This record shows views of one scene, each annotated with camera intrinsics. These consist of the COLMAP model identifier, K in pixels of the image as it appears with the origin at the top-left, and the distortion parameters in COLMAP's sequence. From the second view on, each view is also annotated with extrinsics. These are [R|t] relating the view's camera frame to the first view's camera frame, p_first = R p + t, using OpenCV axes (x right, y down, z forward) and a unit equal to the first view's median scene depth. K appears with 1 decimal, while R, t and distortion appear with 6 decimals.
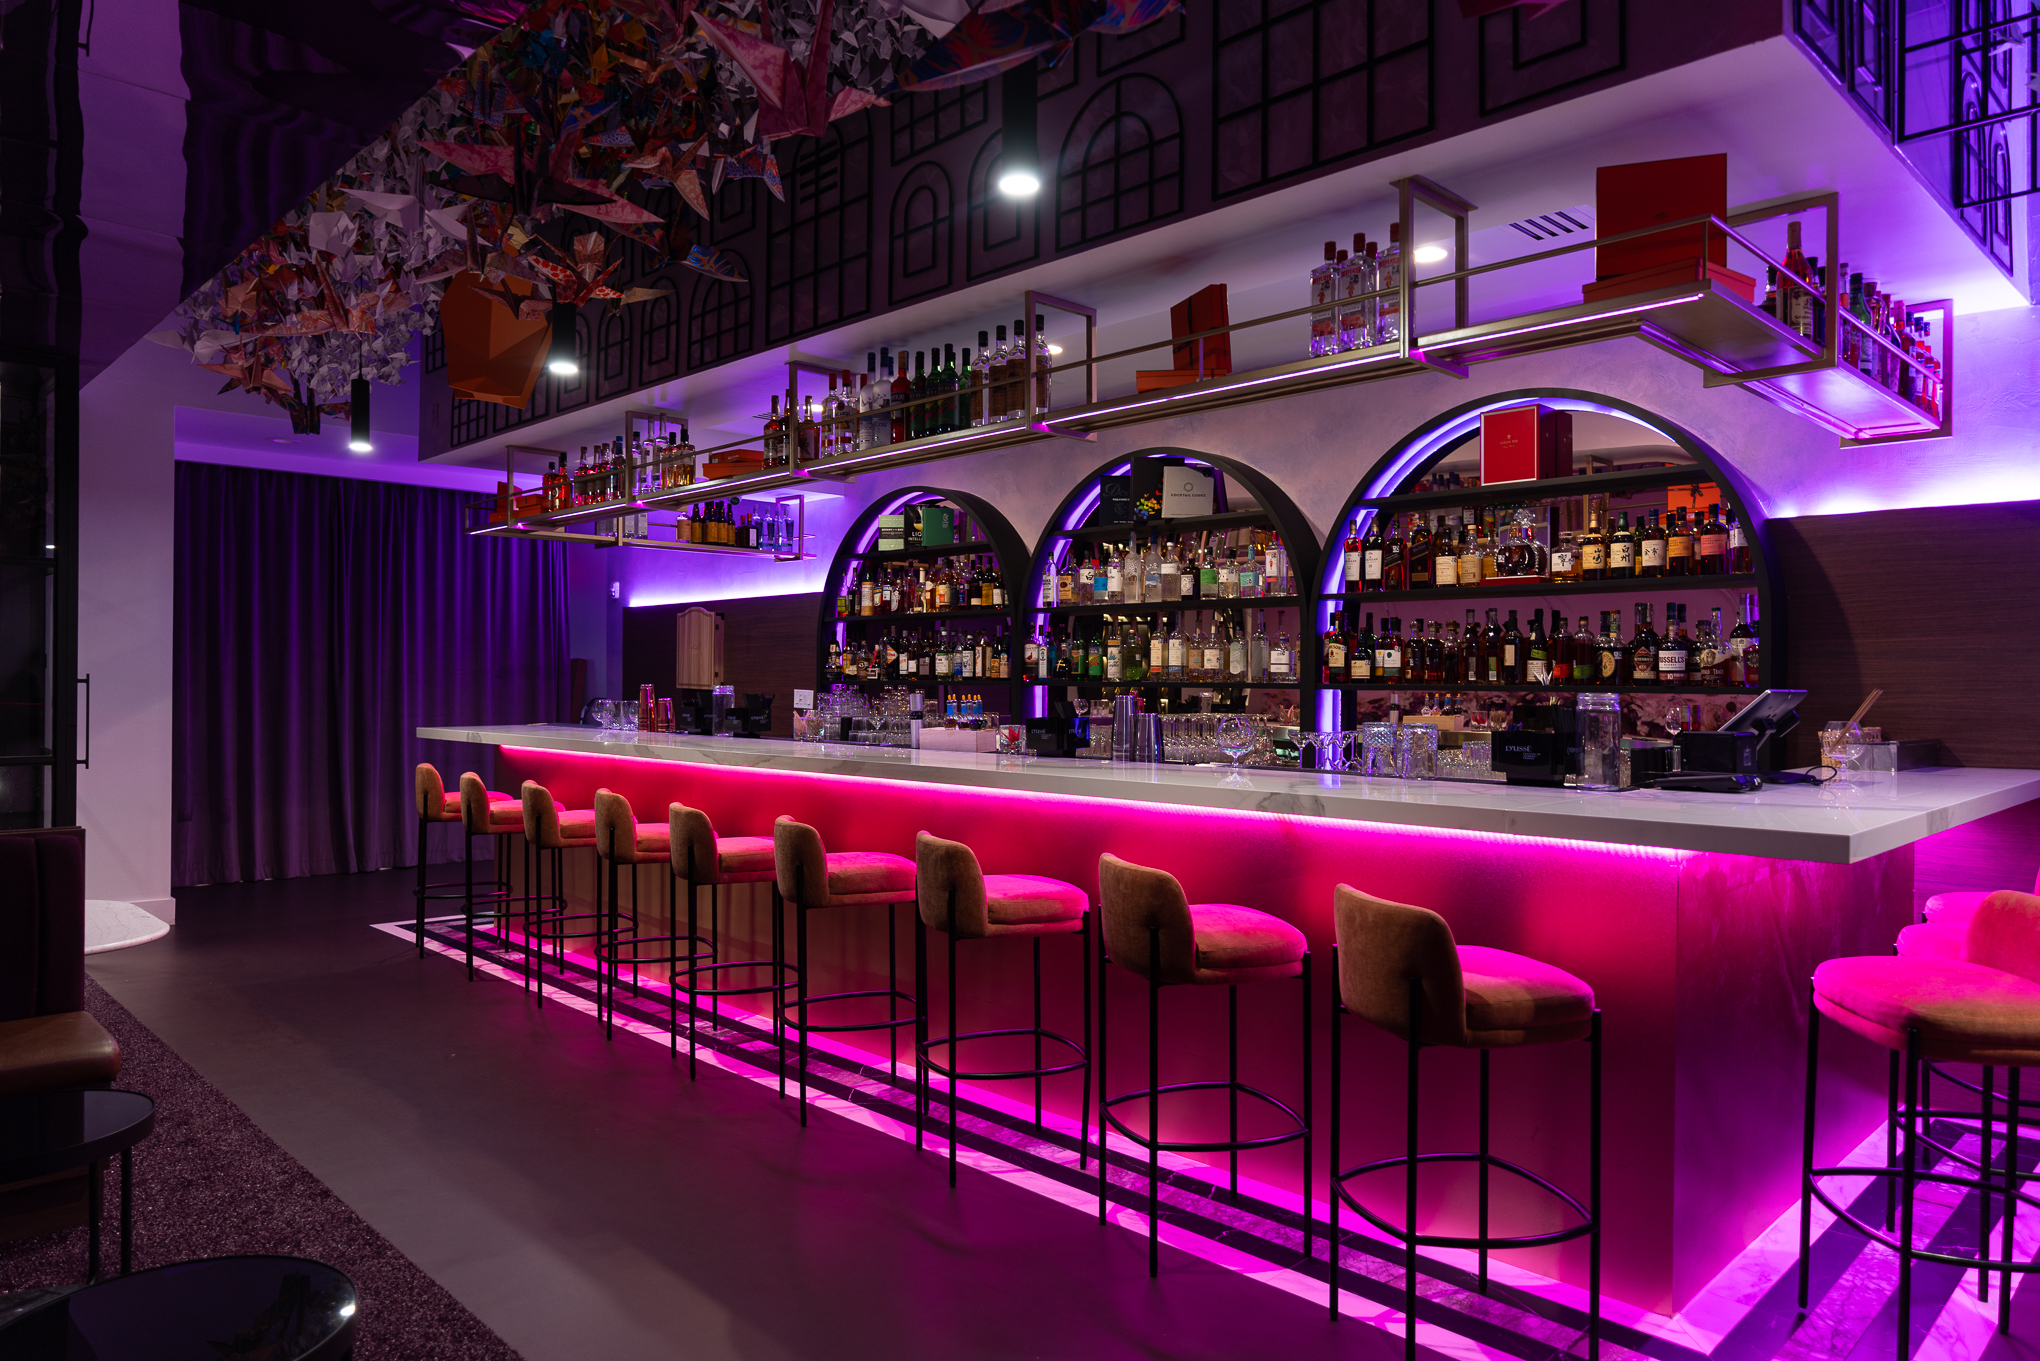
lens RADIAL K [[1315.3, 0, 1026.8], [0, 1315.3, 687.2], [0, 0, 1]] dist [0.001584, -0.000169]
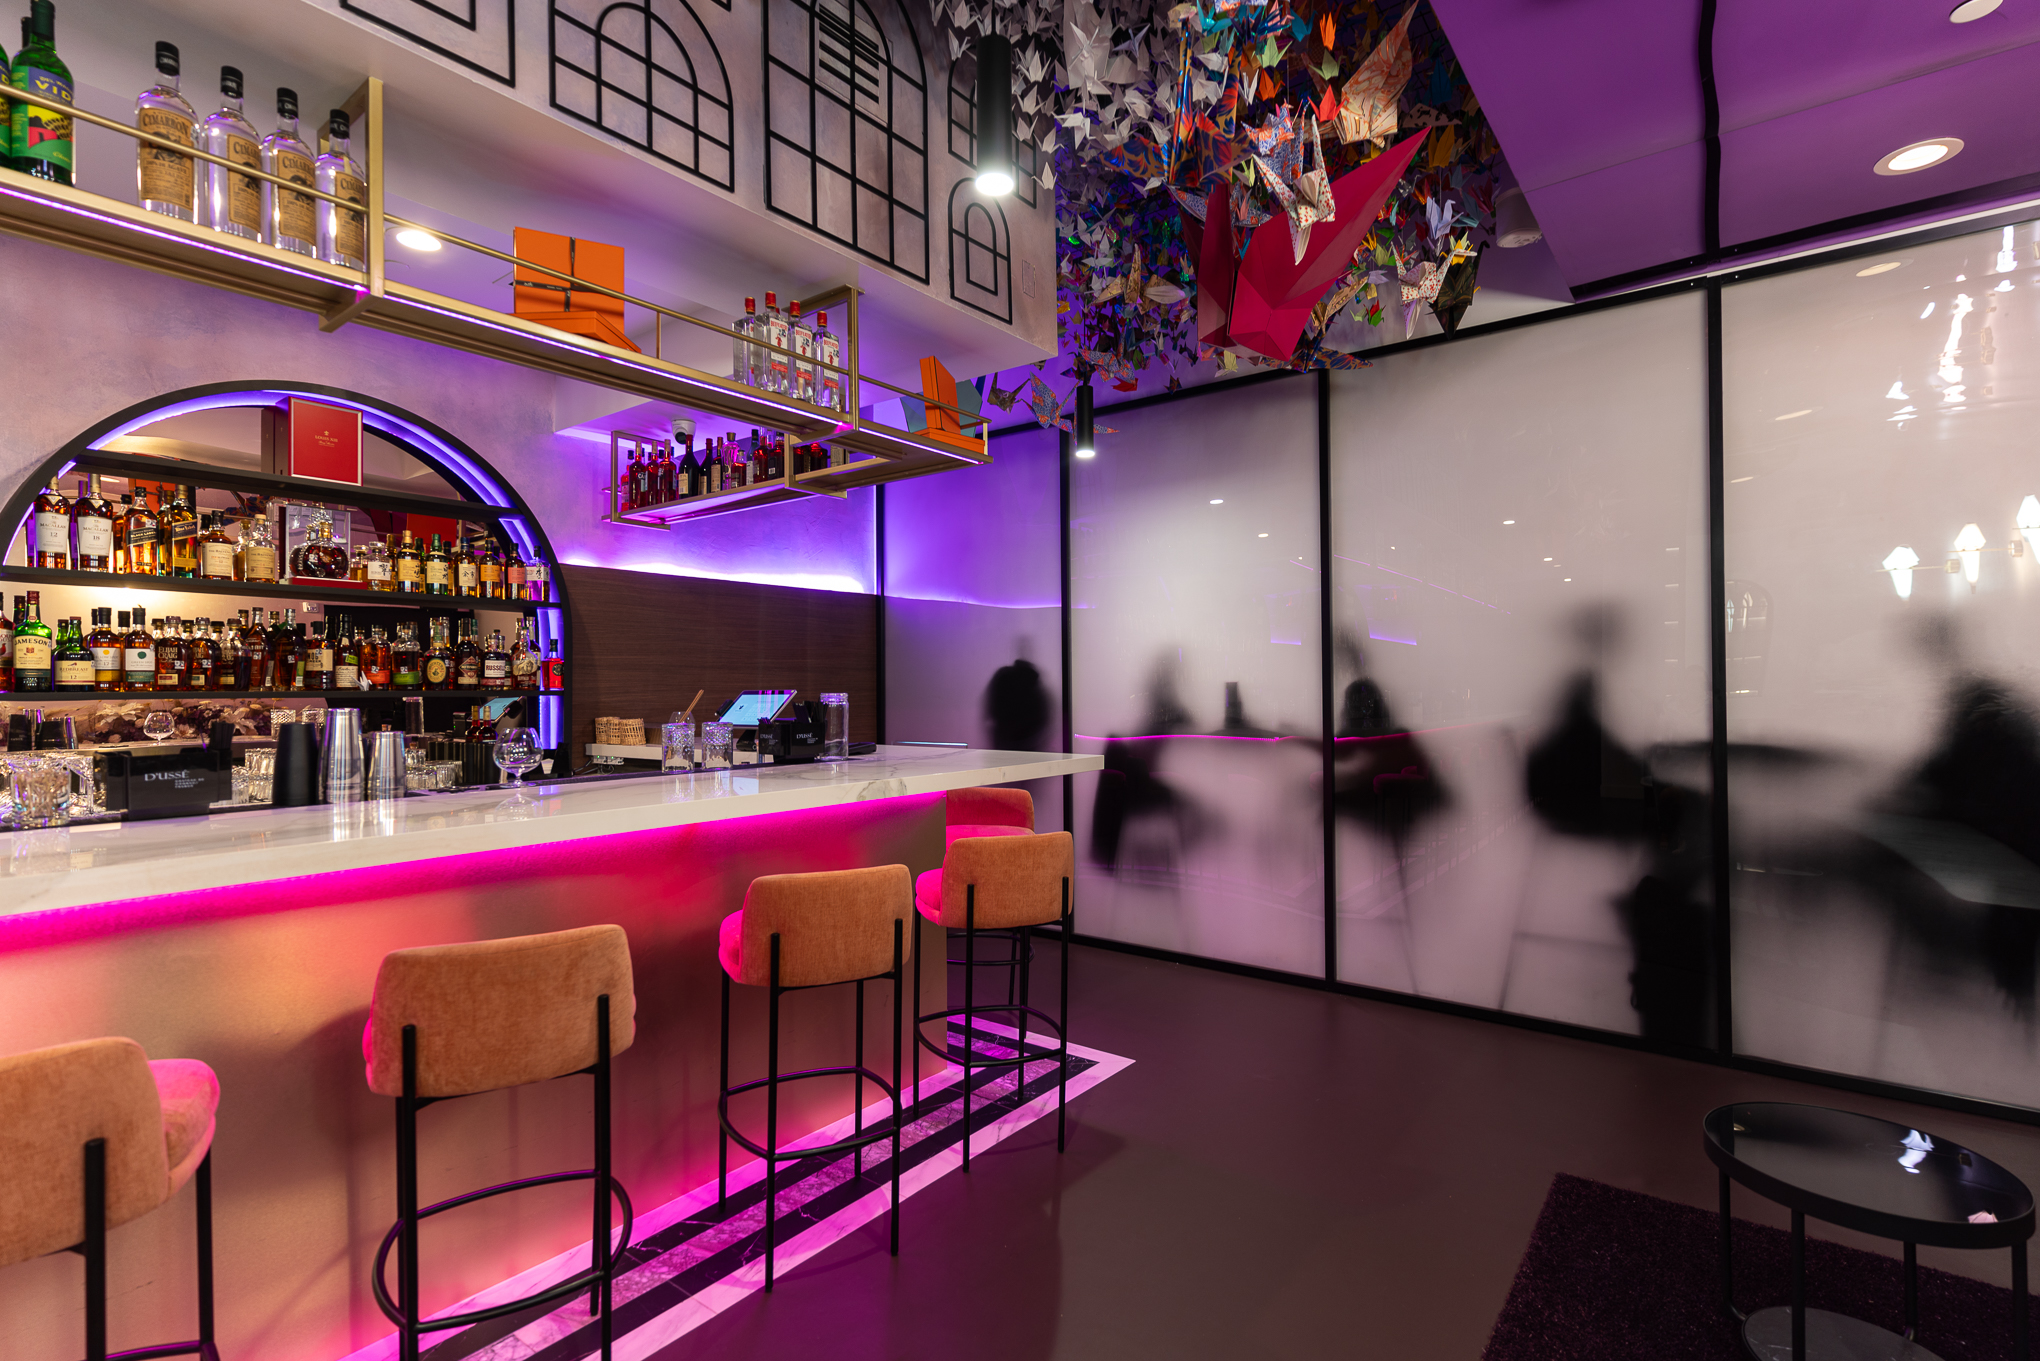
lens RADIAL K [[972.3, 0, 1021.3], [0, 972.3, 688.2], [0, 0, 1]] dist [0.000626, -0.000202]
pose [[-0.139895, -0.007515, 0.990138, -0.322670], [0.010152, 0.999908, 0.009024, -0.004123], [-0.990114, 0.011314, -0.139806, 0.471918]]
